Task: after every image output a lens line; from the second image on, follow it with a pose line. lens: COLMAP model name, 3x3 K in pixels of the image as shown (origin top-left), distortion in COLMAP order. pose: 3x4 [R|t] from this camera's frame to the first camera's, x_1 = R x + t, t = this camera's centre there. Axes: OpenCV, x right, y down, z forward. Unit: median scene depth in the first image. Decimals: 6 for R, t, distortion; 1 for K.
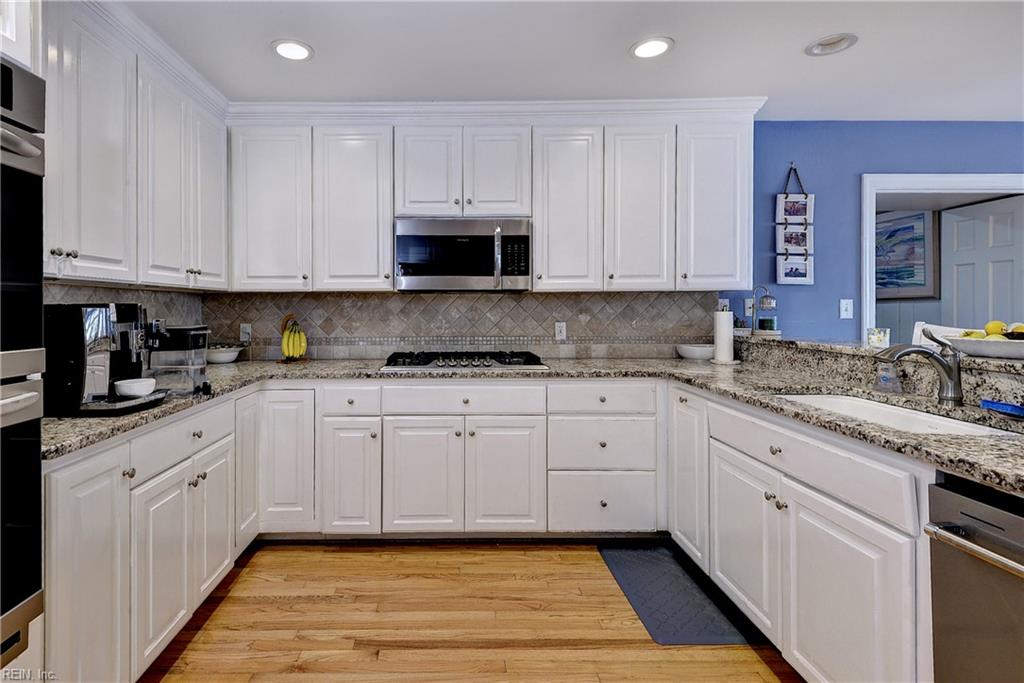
lens RADIAL K [[478.9, 0, 507.3], [0, 478.9, 304.2], [0, 0, 1]] dist [0.031870, -0.015892]
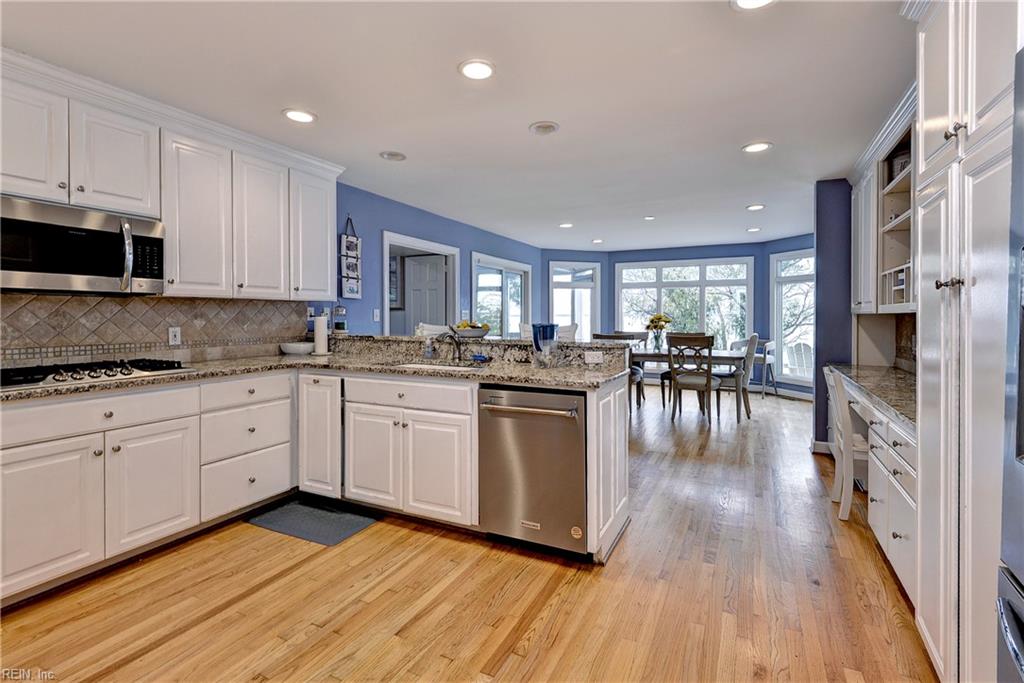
lens RADIAL K [[478.9, 0, 507.3], [0, 478.9, 304.2], [0, 0, 1]] dist [0.031870, -0.015892]
pose [[0.450778, 0.025232, 0.892279, -0.544442], [-0.011445, 0.999682, -0.022487, 0.004559], [-0.892563, -0.000076, 0.450923, -0.081947]]
